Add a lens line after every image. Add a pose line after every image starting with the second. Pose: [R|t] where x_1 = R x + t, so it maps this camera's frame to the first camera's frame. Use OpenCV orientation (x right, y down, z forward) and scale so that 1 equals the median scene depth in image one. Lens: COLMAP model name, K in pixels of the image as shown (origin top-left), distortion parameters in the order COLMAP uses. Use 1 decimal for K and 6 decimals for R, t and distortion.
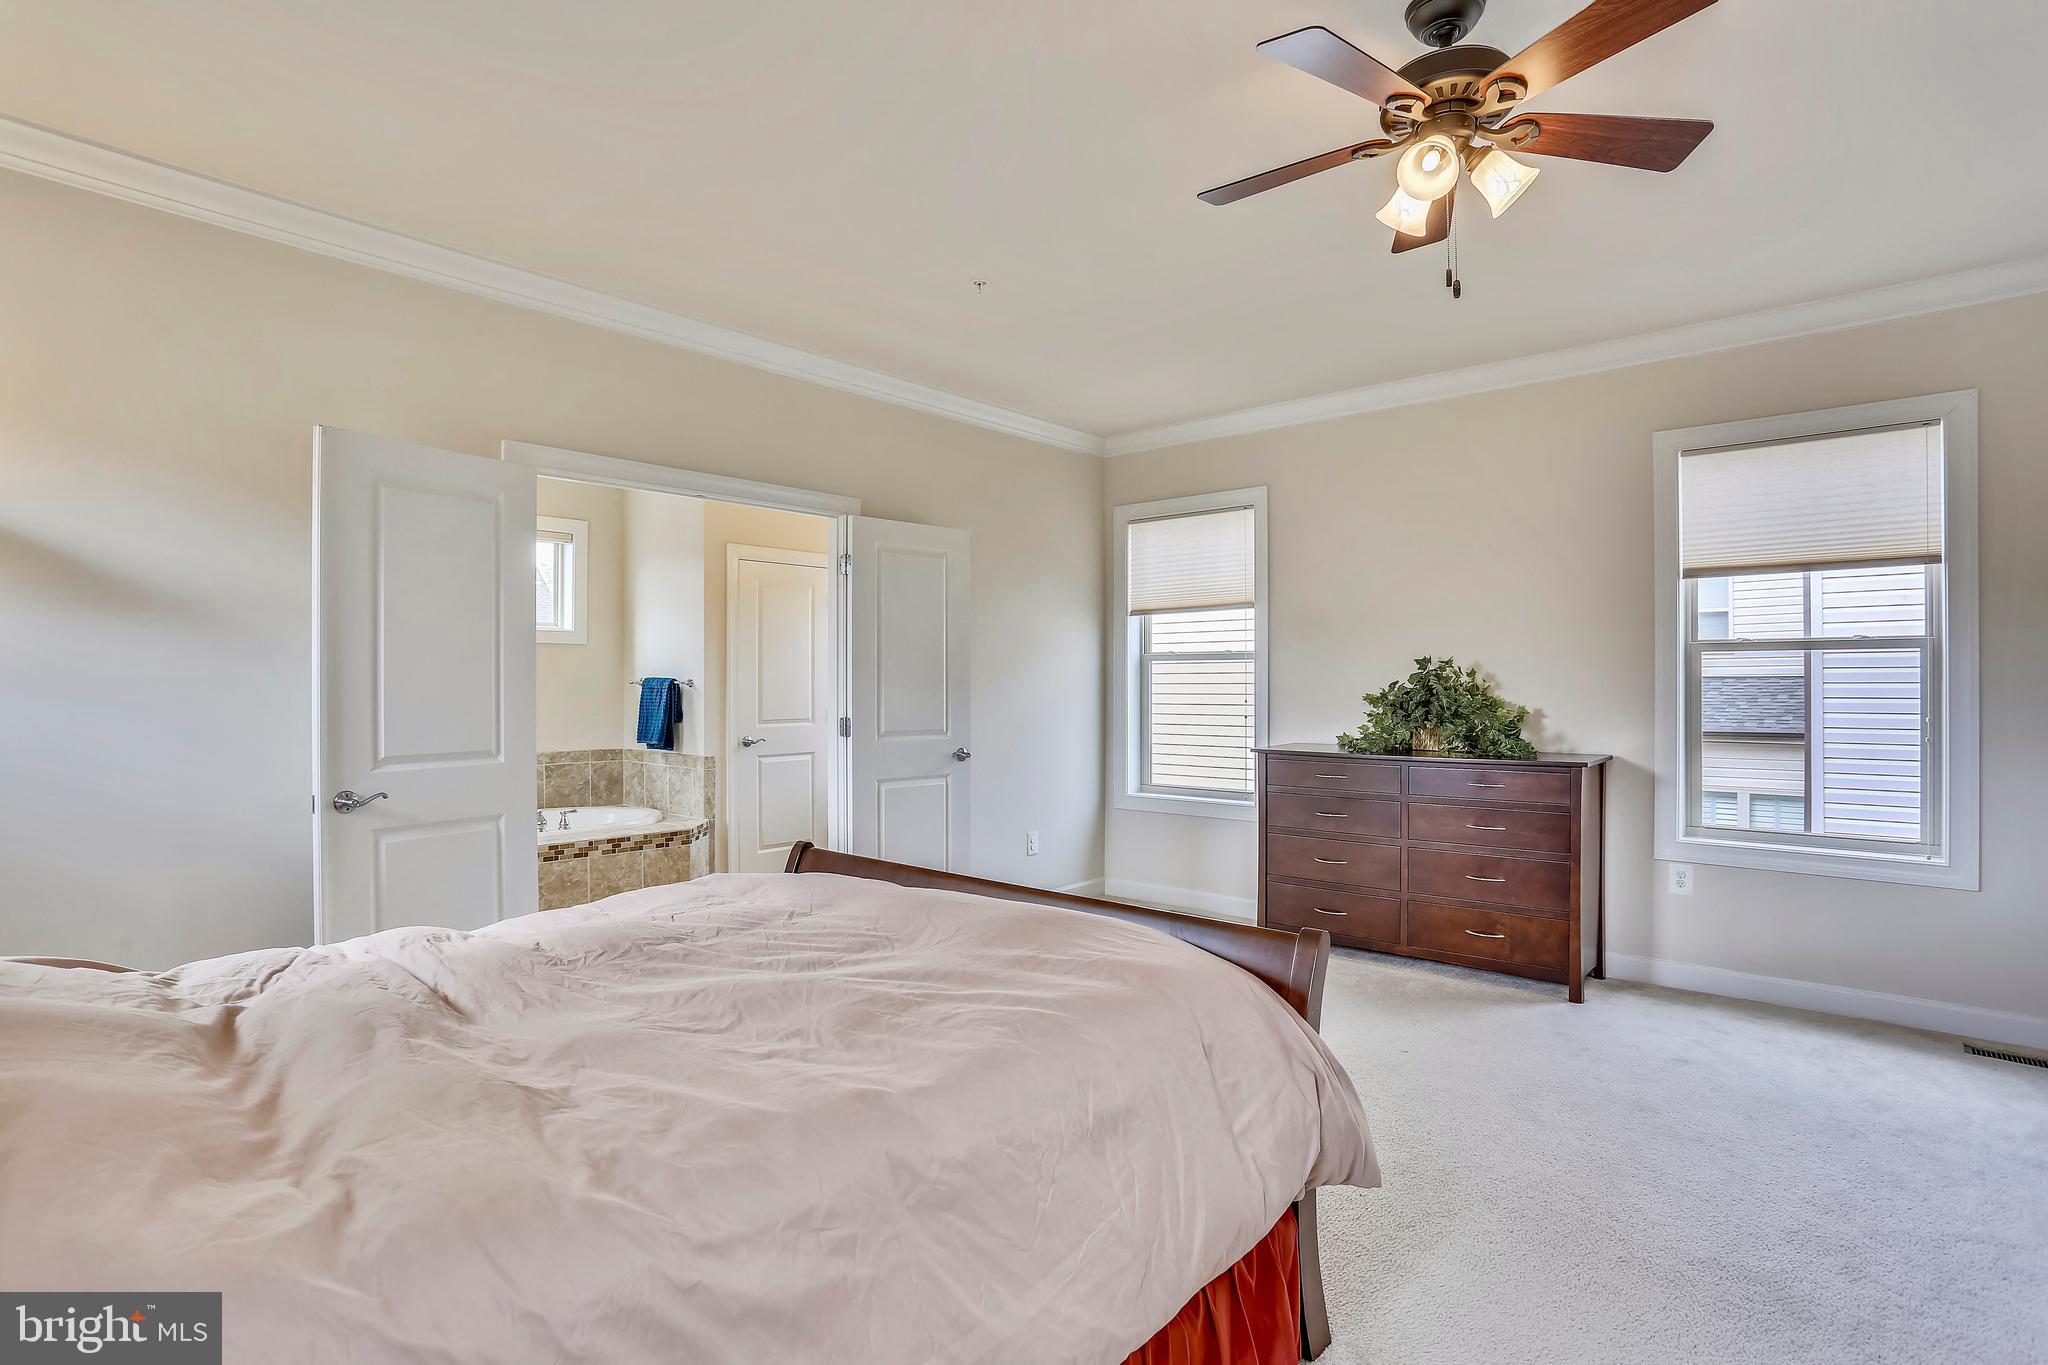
lens RADIAL K [[1002.4, 0, 1008.9], [0, 1002.4, 690.8], [0, 0, 1]] dist [-0.084591, 0.041683]
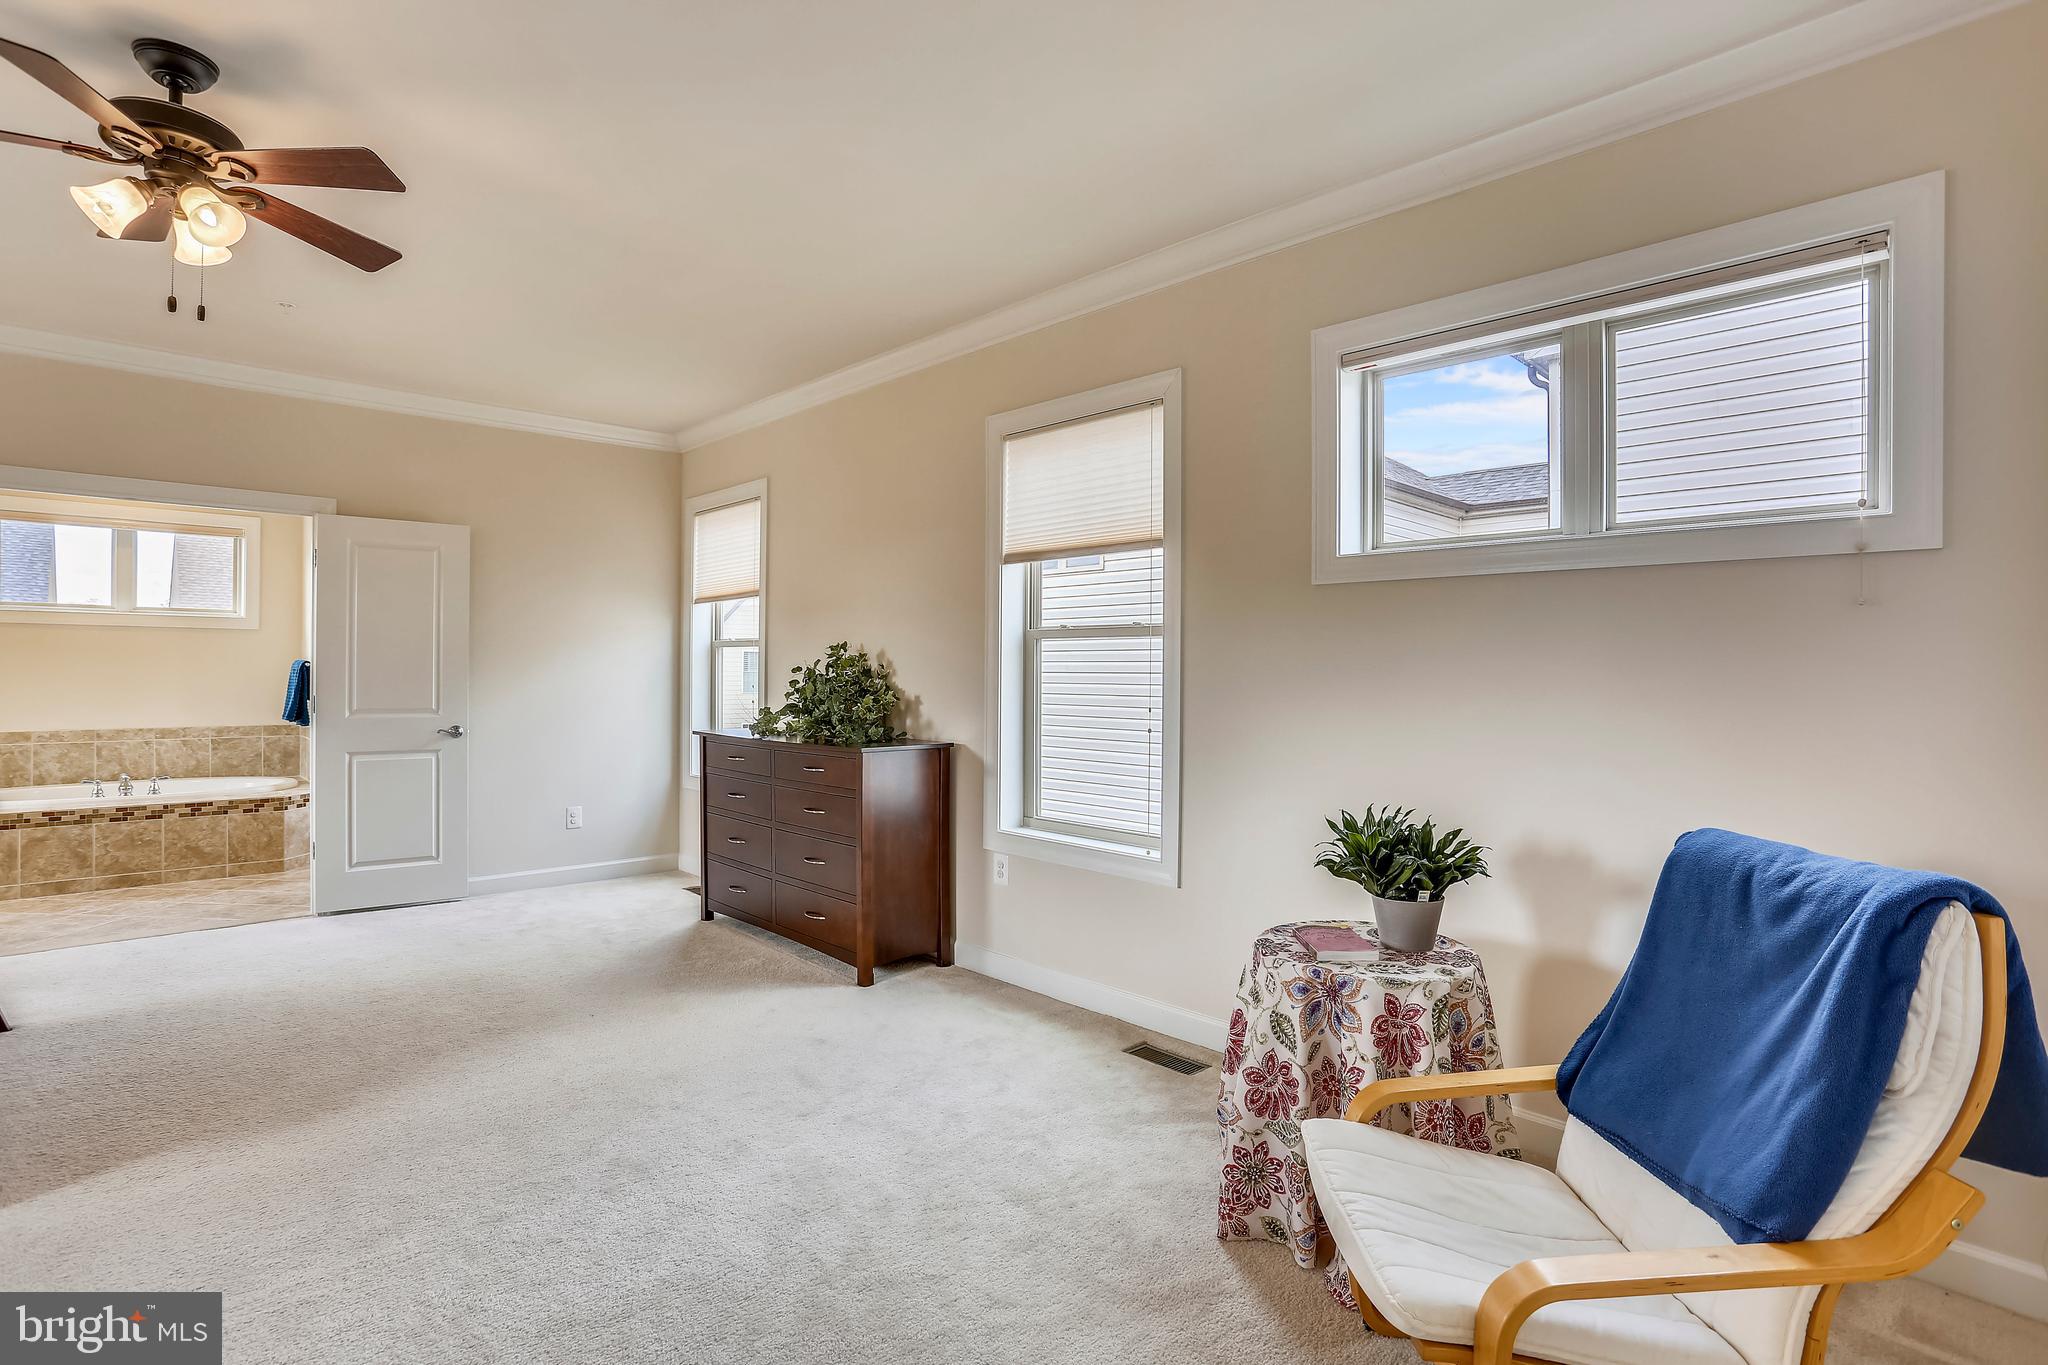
lens RADIAL K [[1002.4, 0, 1008.9], [0, 1002.4, 690.8], [0, 0, 1]] dist [-0.084591, 0.041683]
pose [[0.996334, 0.009539, -0.085017, 0.647374], [-0.008399, 0.999870, 0.013756, -0.001252], [0.085137, -0.012992, 0.996285, -0.010131]]
